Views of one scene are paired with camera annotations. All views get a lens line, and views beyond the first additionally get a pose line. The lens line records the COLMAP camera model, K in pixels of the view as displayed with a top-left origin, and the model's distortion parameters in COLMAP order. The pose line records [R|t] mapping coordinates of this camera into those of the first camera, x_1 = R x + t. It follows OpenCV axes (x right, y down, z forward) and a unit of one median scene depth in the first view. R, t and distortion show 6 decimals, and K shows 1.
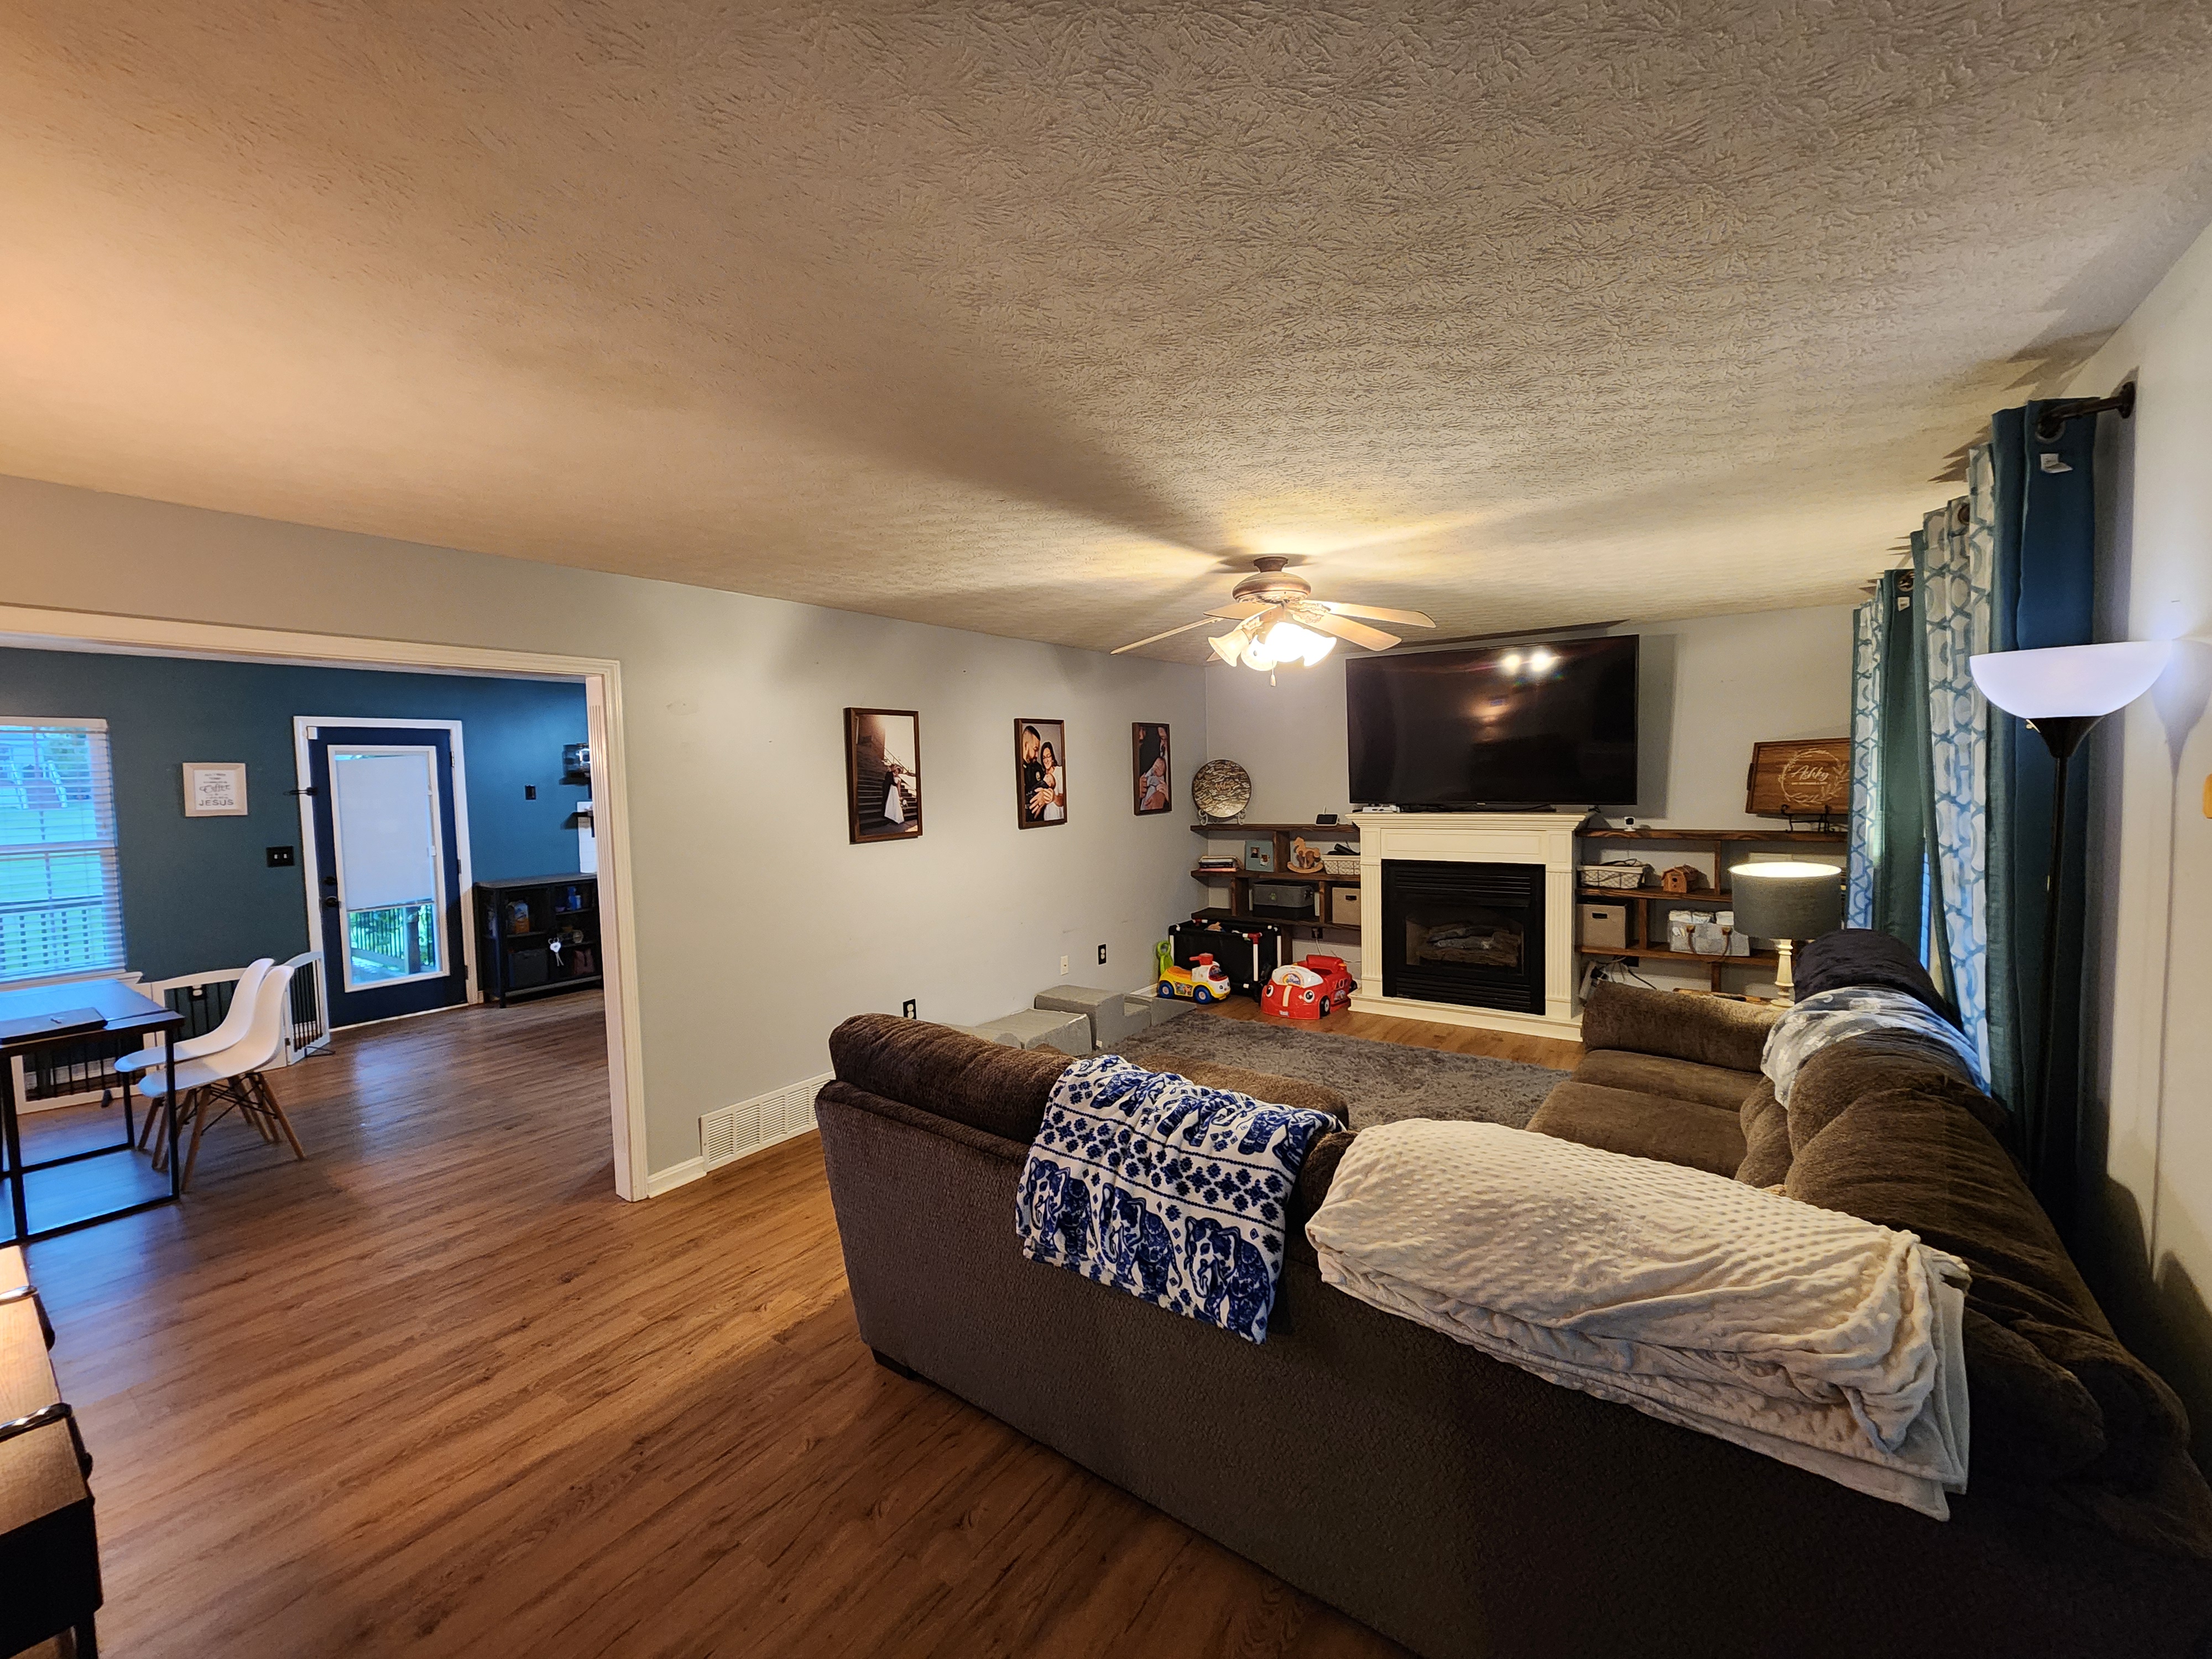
lens RADIAL K [[908.6, 0, 1106.0], [0, 908.6, 829.5], [0, 0, 1]] dist [-0.001405, 0.000143]
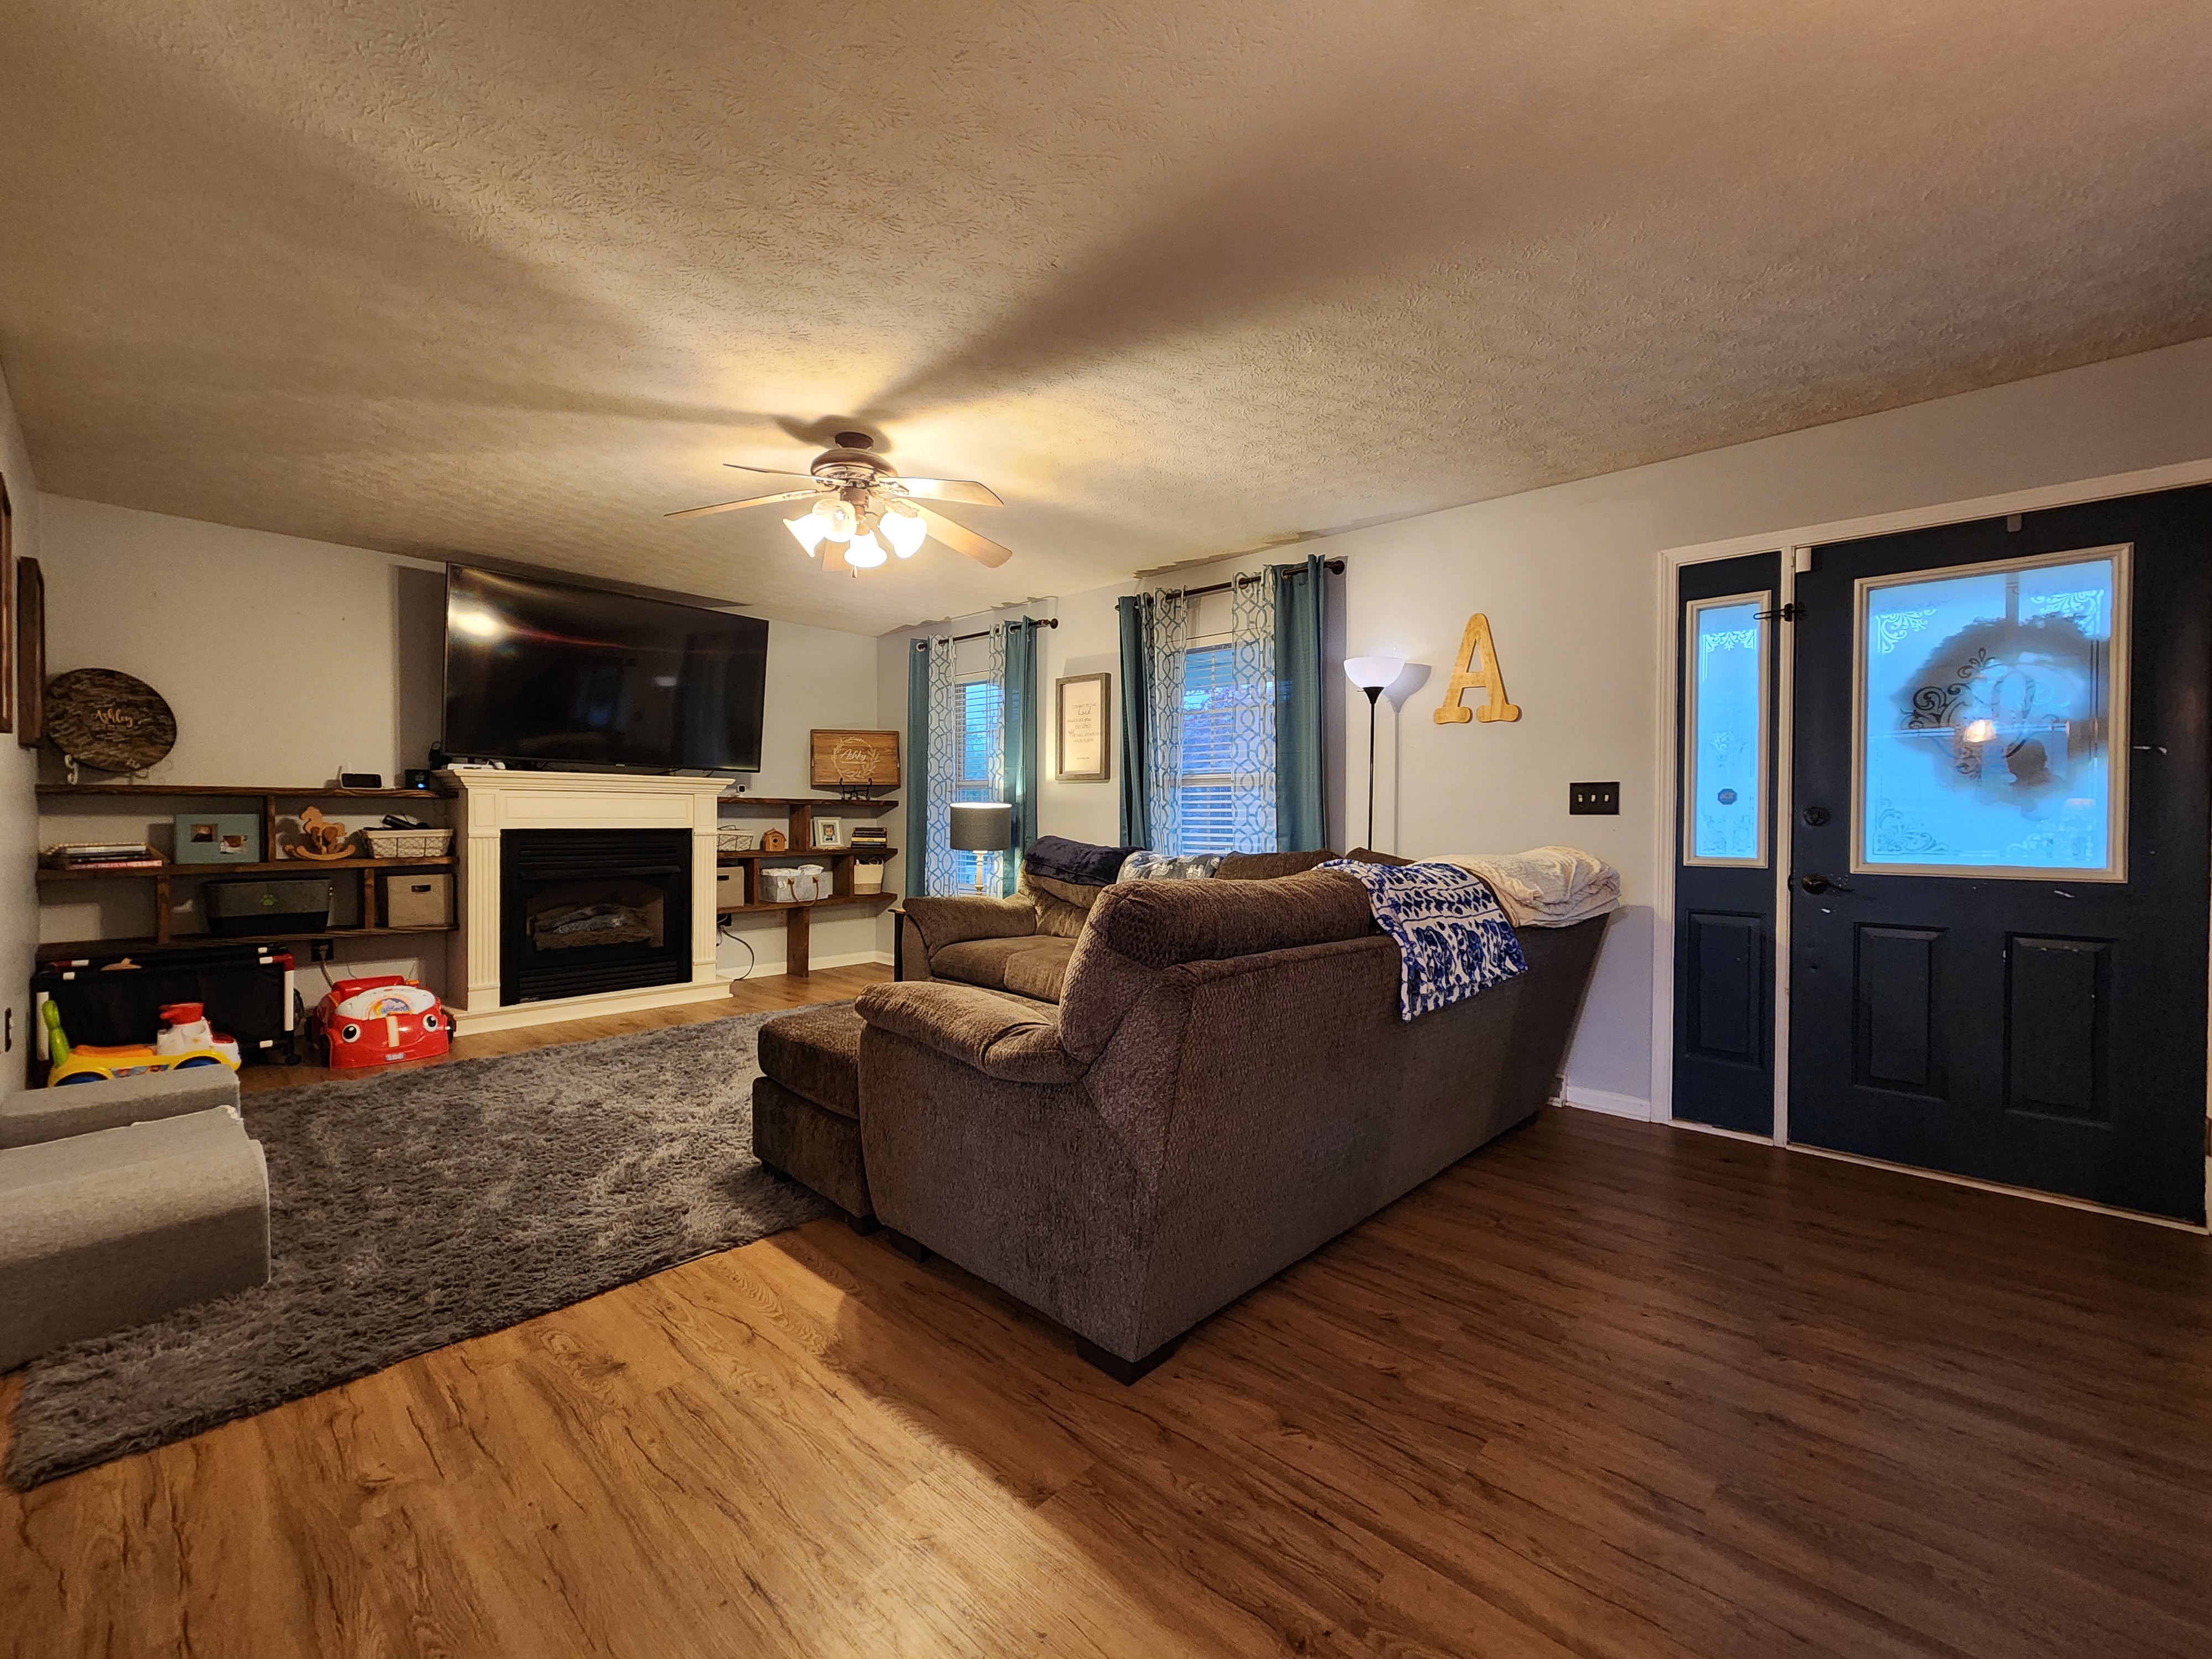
lens RADIAL K [[908.6, 0, 1106.0], [0, 908.6, 829.5], [0, 0, 1]] dist [-0.001405, 0.000143]
pose [[0.128587, 0.011261, 0.991634, -0.438593], [0.049851, 0.998598, -0.017804, 0.078884], [-0.990444, 0.051723, 0.127846, 0.417724]]
